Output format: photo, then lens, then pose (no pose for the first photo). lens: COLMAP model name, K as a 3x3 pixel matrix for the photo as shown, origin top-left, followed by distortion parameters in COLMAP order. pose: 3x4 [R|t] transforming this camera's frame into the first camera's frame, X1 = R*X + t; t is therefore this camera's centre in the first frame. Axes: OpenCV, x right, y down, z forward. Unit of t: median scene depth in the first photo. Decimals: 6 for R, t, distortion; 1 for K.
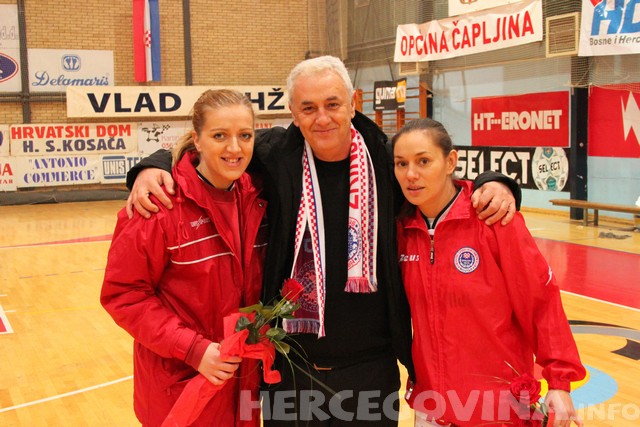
lens RADIAL K [[921.4, 0, 319.9], [0, 921.4, 211.9], [0, 0, 1]] dist [0.013765, 0.000000]
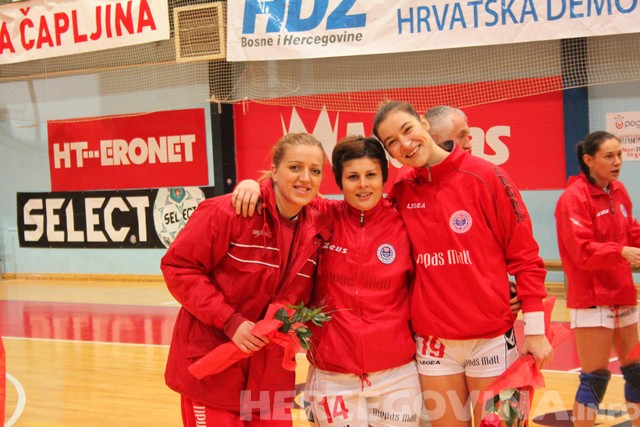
lens RADIAL K [[1635.0, 0, 320.1], [0, 1635.0, 213.7], [0, 0, 1]] dist [0.273009, 0.000000]
pose [[0.896090, -0.054099, 0.440563, -0.208559], [0.081708, 0.995688, -0.043925, 0.014147], [-0.436287, 0.075358, 0.896646, -0.174843]]
